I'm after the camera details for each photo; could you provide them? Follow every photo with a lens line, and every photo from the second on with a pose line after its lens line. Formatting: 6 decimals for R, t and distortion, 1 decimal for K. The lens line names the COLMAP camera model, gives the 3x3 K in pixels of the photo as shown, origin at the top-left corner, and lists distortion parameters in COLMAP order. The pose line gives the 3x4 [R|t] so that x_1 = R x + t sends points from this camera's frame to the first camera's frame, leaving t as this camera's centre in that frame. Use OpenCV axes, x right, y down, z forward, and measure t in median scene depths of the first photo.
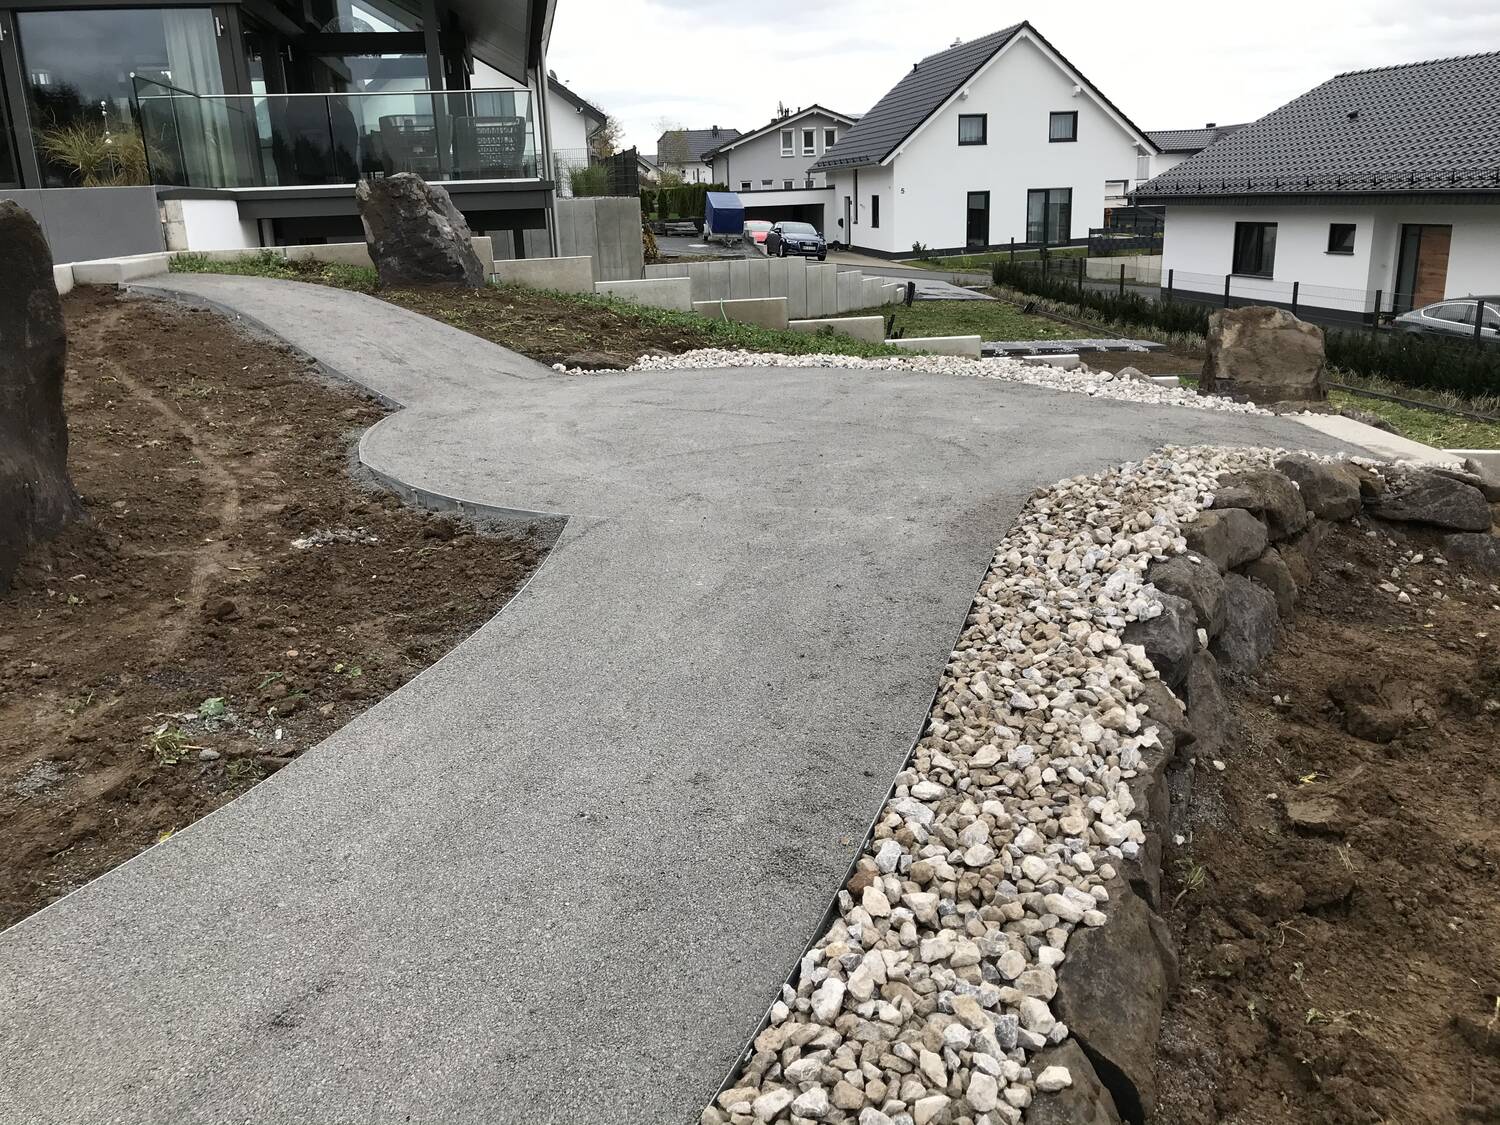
lens RADIAL K [[1237.2, 0, 753.7], [0, 1237.2, 568.2], [0, 0, 1]] dist [0.034519, -0.028470]
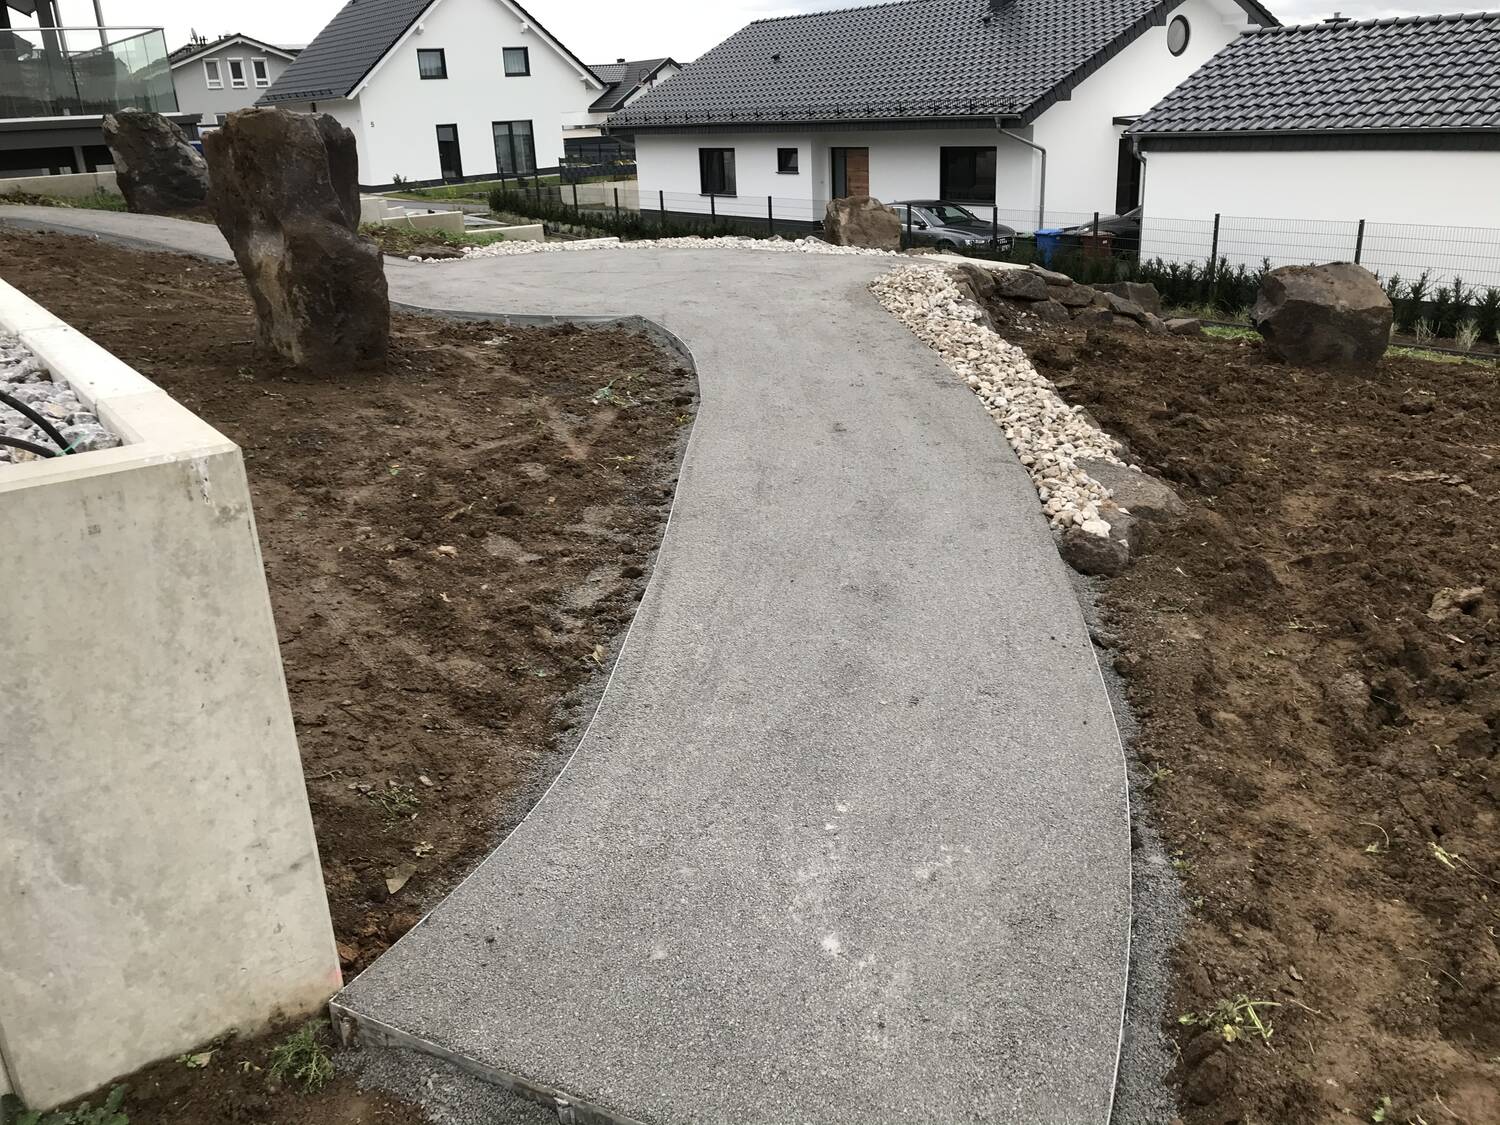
lens RADIAL K [[1237.2, 0, 750.5], [0, 1237.2, 557.7], [0, 0, 1]] dist [0.034519, -0.028470]
pose [[0.900436, -0.154812, 0.406506, -0.089758], [0.138174, 0.987919, 0.070172, 0.022727], [-0.412459, -0.007017, 0.910949, -0.073044]]
